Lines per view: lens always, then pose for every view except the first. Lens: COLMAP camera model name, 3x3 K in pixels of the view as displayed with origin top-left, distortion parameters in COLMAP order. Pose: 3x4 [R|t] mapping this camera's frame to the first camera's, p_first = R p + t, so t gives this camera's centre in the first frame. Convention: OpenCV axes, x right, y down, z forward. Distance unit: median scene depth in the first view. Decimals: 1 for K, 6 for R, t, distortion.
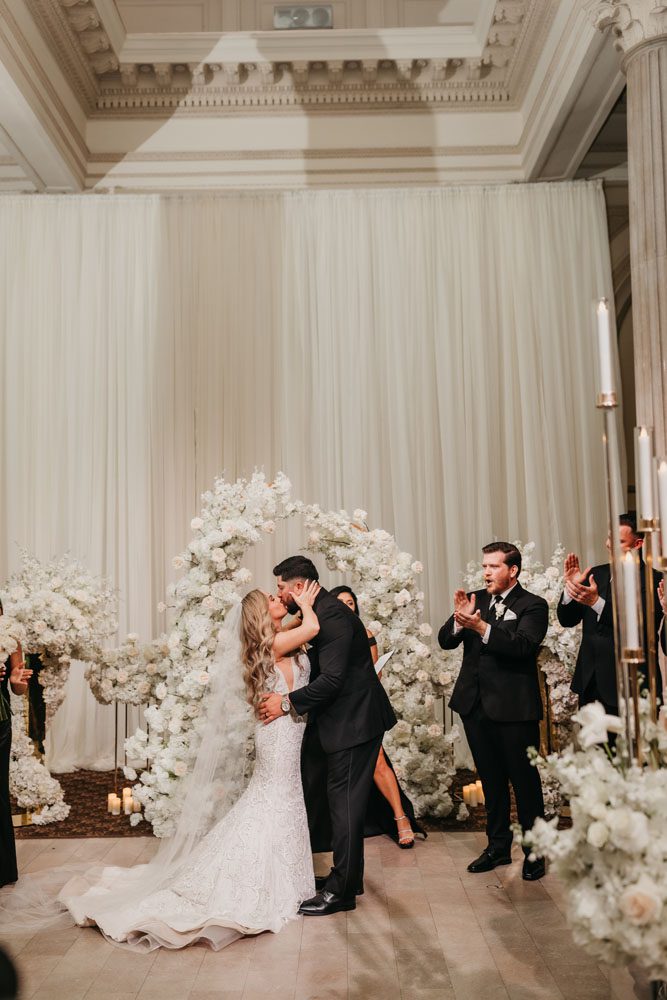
lens RADIAL K [[941.7, 0, 333.5], [0, 941.7, 500.0], [0, 0, 1]] dist [0.001866, 0.000665]
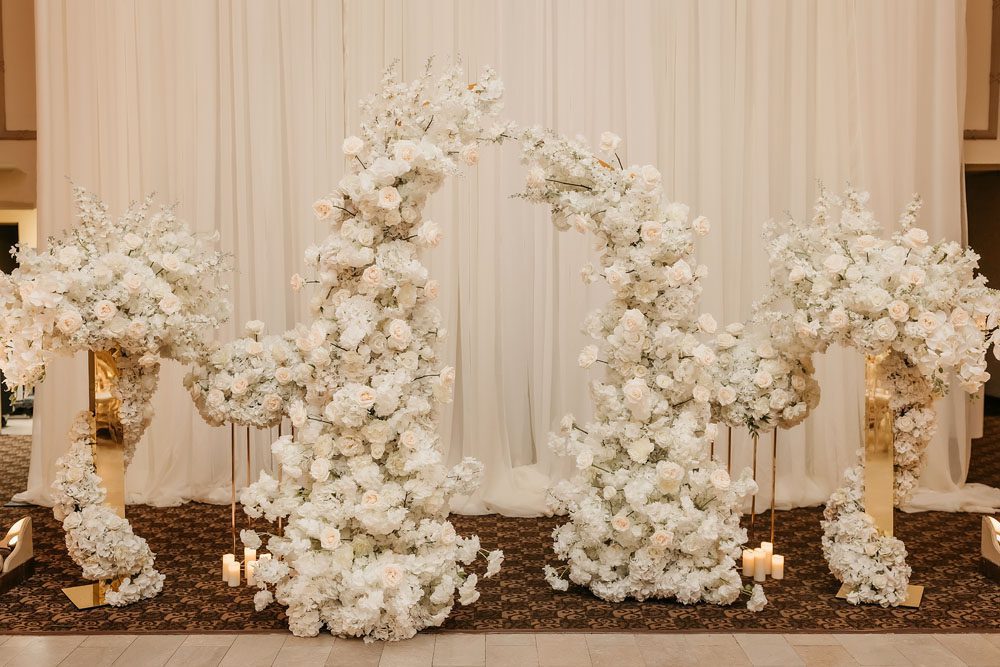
lens RADIAL K [[994.0, 0, 485.9], [0, 994.0, 334.1], [0, 0, 1]] dist [0.001434, 0.002250]
pose [[0.999863, 0.015714, 0.005171, -0.058194], [-0.016338, 0.987032, 0.159691, 0.039276], [-0.002594, -0.159754, 0.987153, 0.333386]]
